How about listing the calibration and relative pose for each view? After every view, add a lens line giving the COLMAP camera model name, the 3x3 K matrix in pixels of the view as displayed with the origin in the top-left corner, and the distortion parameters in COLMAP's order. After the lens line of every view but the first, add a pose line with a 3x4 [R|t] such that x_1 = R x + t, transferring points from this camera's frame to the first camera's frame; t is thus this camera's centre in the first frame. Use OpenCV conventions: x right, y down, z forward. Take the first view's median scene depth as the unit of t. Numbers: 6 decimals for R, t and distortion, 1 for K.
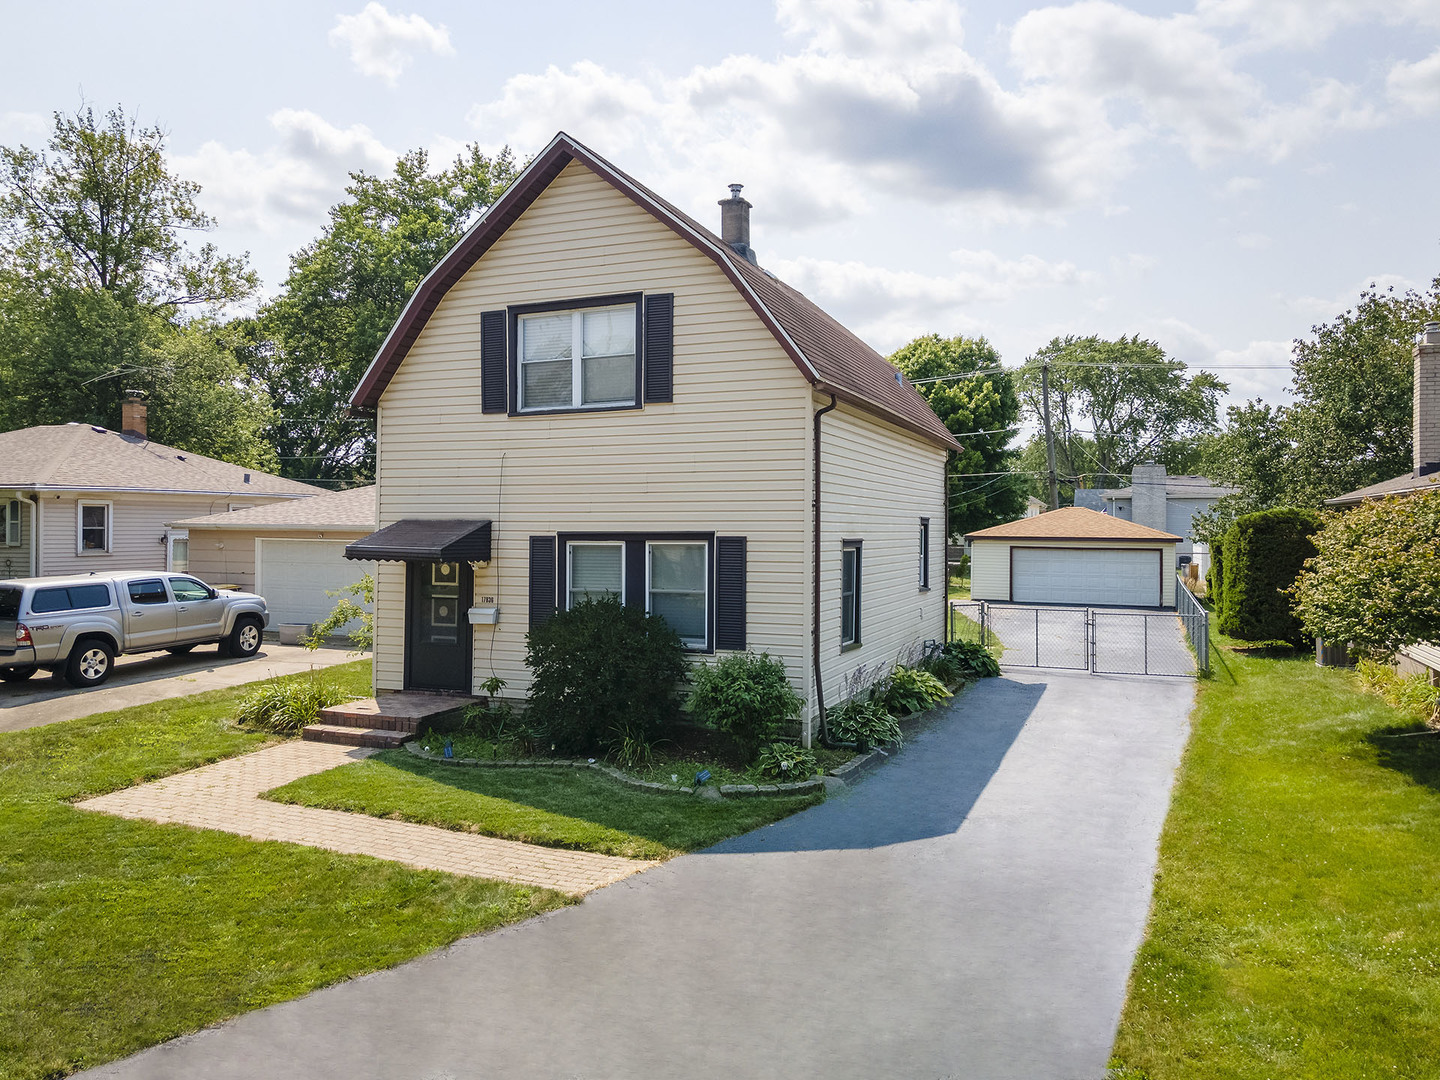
lens RADIAL K [[1011.1, 0, 720.0], [0, 1011.1, 540.0], [0, 0, 1]] dist [0.041428, 0.003736]
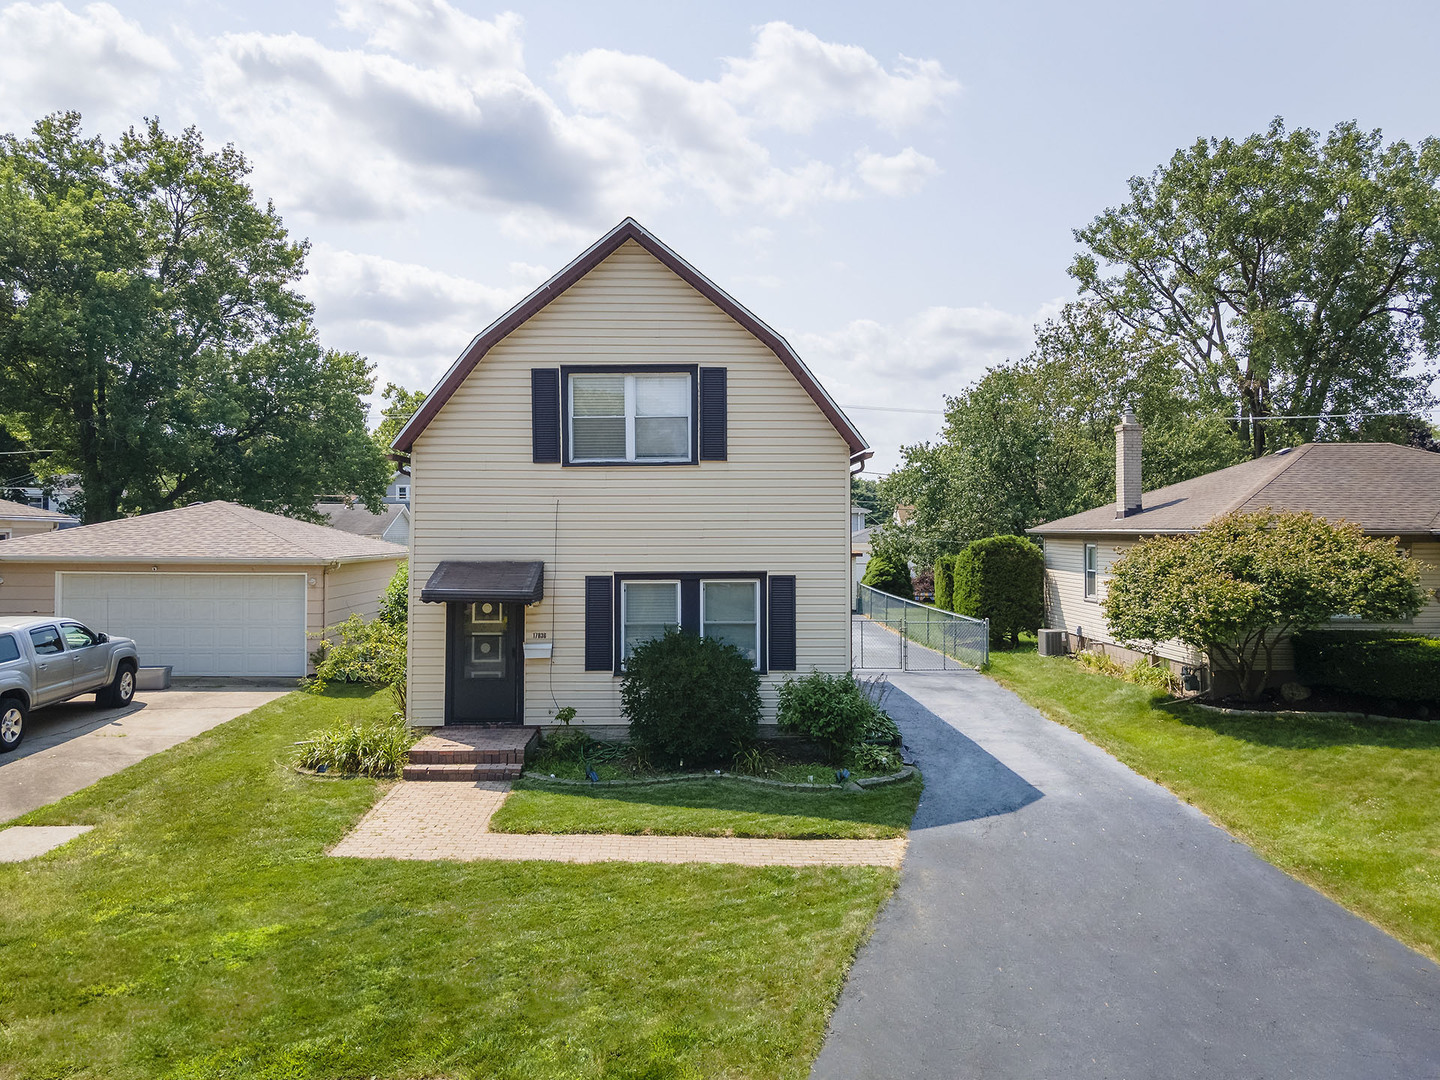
lens RADIAL K [[993.1, 0, 720.0], [0, 993.1, 540.0], [0, 0, 1]] dist [0.010424, 0.001703]
pose [[0.917793, -0.004253, 0.397036, -0.492425], [0.007083, 0.999959, -0.005661, -0.036837], [-0.396995, 0.008007, 0.917786, -0.046025]]
